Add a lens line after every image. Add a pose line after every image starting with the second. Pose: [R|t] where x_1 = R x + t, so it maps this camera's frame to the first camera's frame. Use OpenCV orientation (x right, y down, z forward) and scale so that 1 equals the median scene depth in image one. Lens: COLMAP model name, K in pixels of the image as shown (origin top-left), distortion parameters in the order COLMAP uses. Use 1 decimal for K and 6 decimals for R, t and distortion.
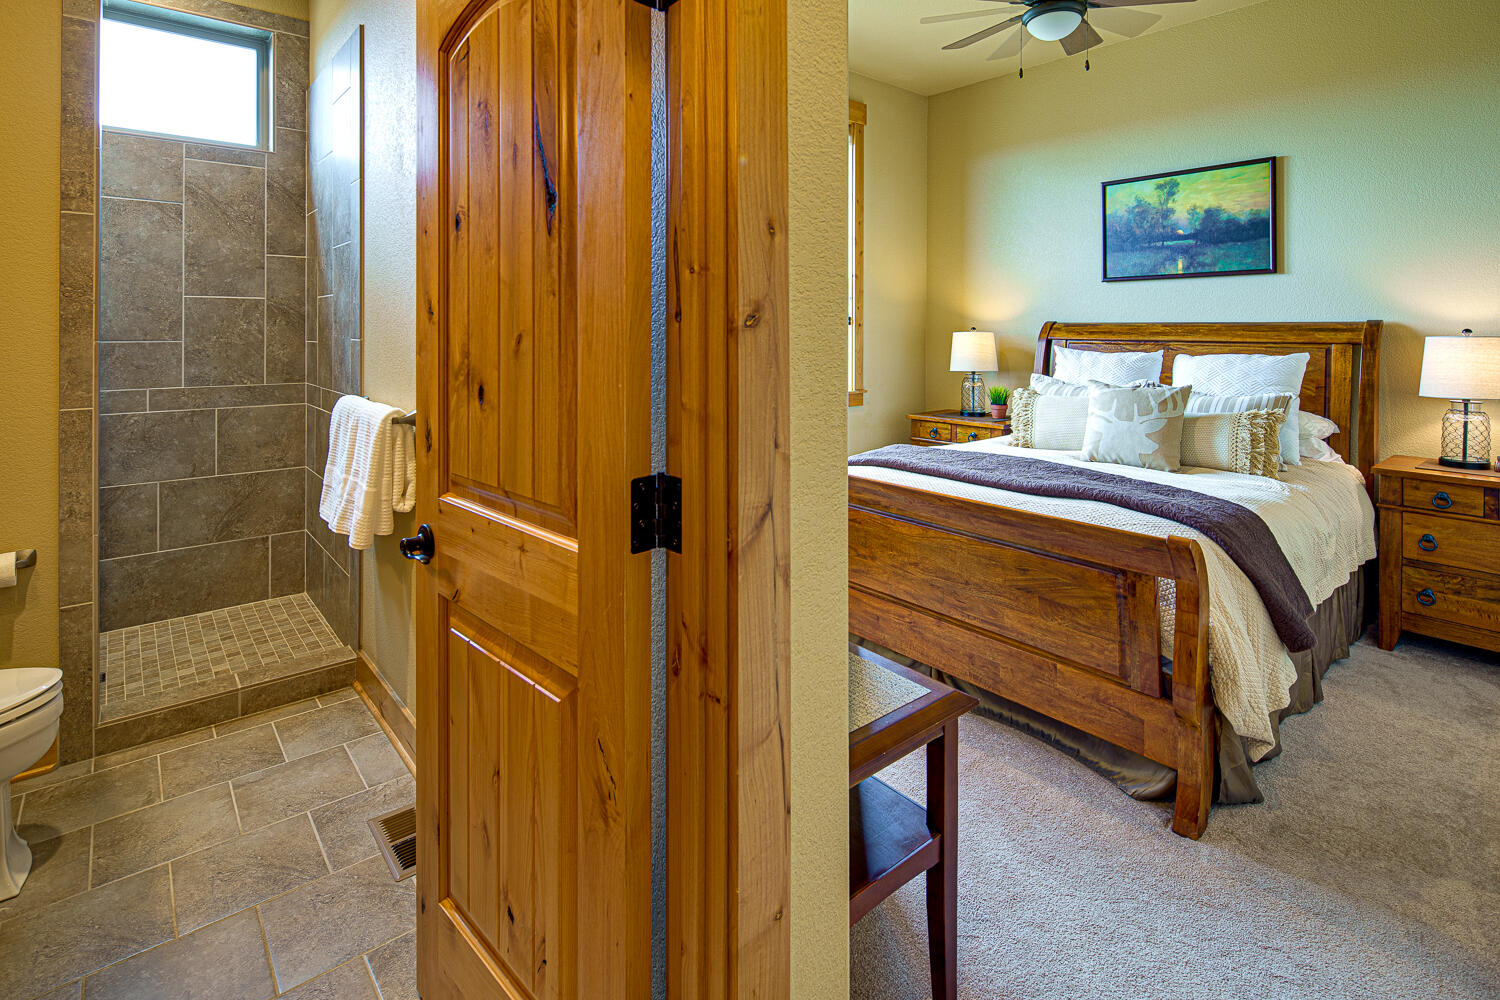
lens RADIAL K [[748.4, 0, 764.6], [0, 748.4, 411.6], [0, 0, 1]] dist [0.003337, -0.006000]
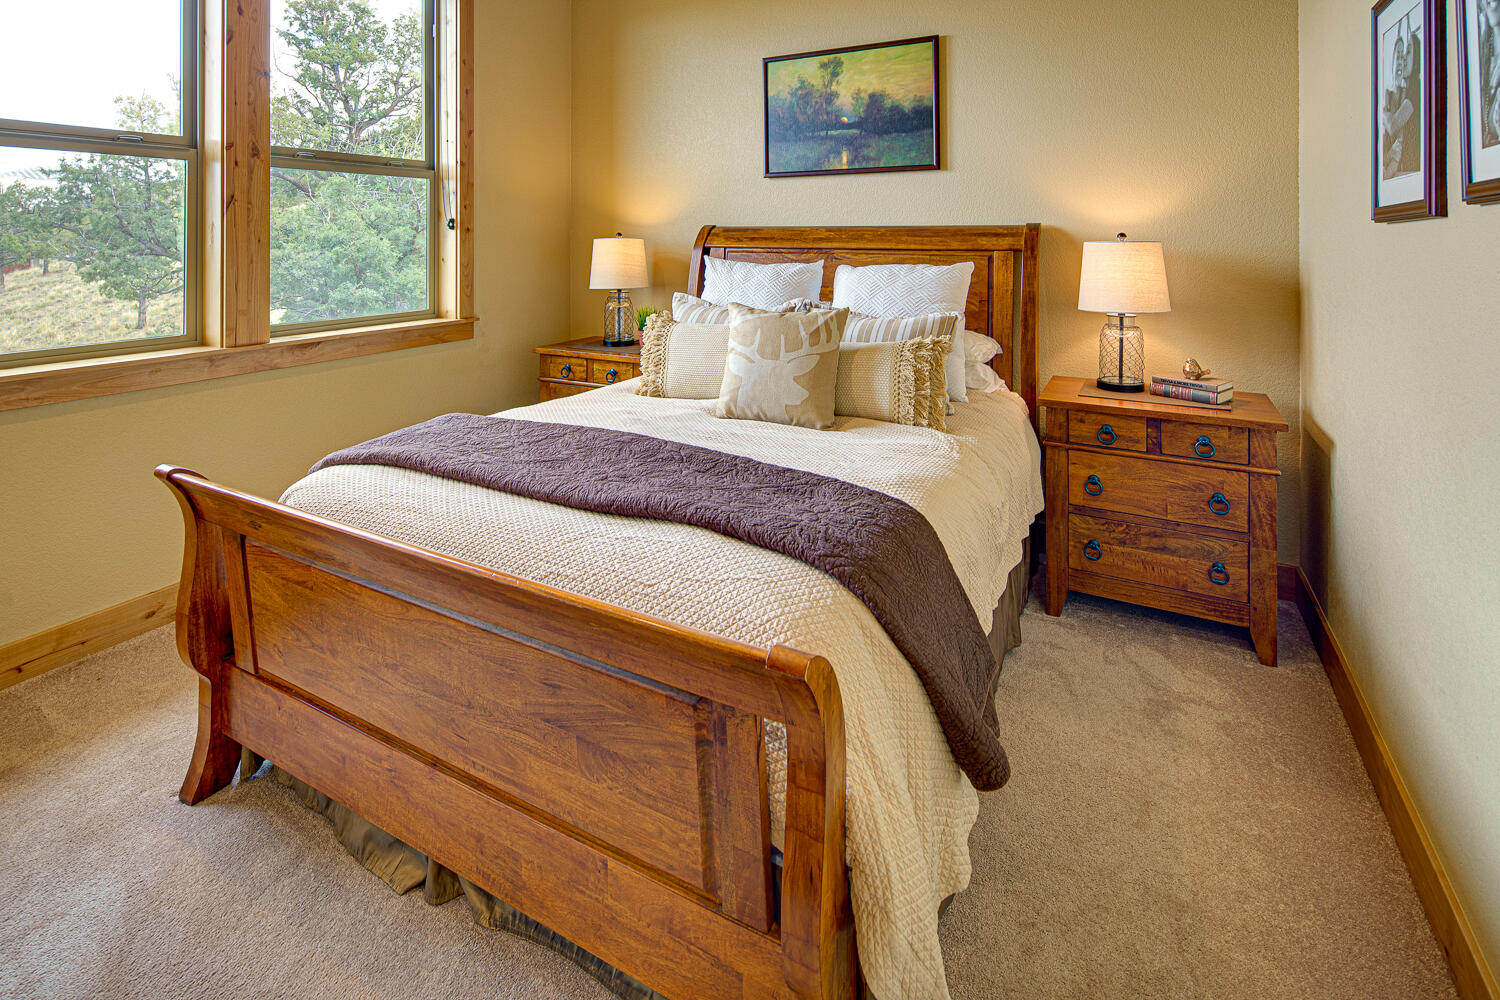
lens RADIAL K [[729.8, 0, 743.3], [0, 729.8, 410.2], [0, 0, 1]] dist [0.001105, -0.002485]
pose [[0.941214, -0.081397, 0.327857, 0.142274], [0.039776, 0.990489, 0.131719, -0.023112], [-0.335460, -0.110935, 0.935500, 0.213961]]
